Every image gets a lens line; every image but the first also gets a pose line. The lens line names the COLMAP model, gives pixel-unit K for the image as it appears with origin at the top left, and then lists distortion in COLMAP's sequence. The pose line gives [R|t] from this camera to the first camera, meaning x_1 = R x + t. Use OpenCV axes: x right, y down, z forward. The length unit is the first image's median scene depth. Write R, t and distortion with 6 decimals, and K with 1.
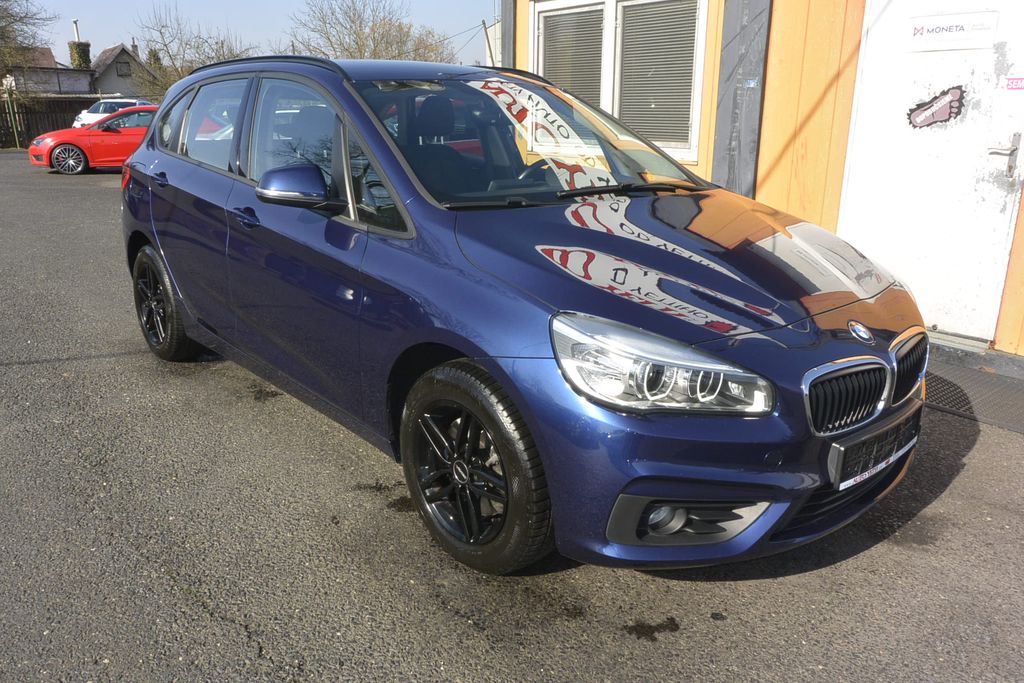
lens RADIAL K [[772.8, 0, 509.7], [0, 772.8, 340.8], [0, 0, 1]] dist [0.002397, 0.006761]
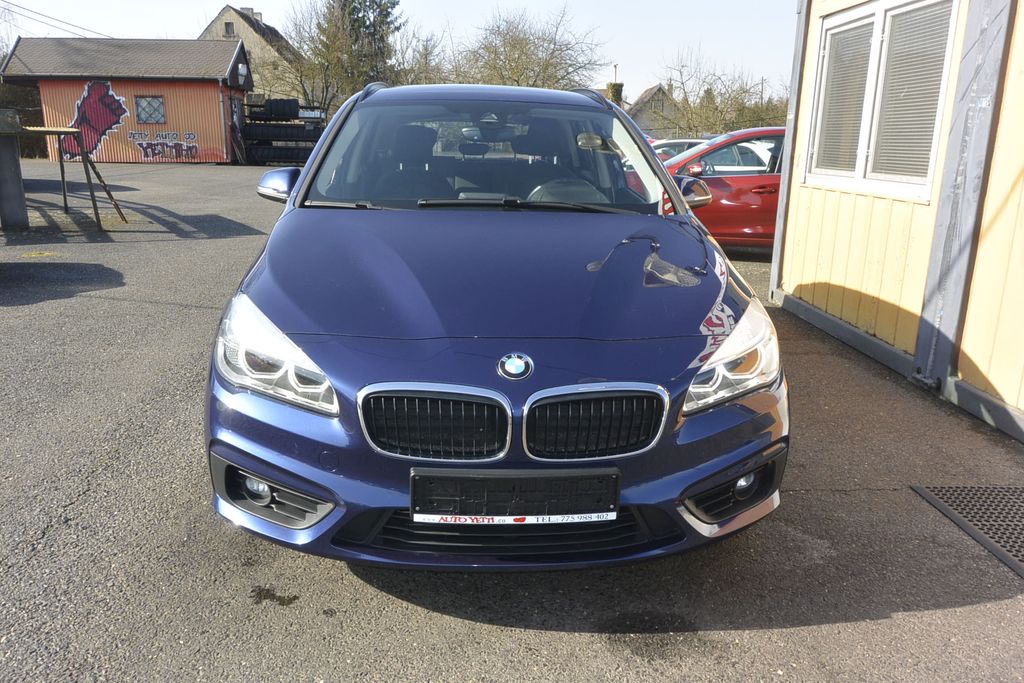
lens RADIAL K [[772.8, 0, 509.2], [0, 772.8, 342.0], [0, 0, 1]] dist [0.002397, 0.006761]
pose [[0.793592, 0.166069, -0.585349, 0.419123], [-0.189646, 0.981620, 0.021380, -0.024351], [0.578141, 0.094042, 0.810500, 0.119121]]
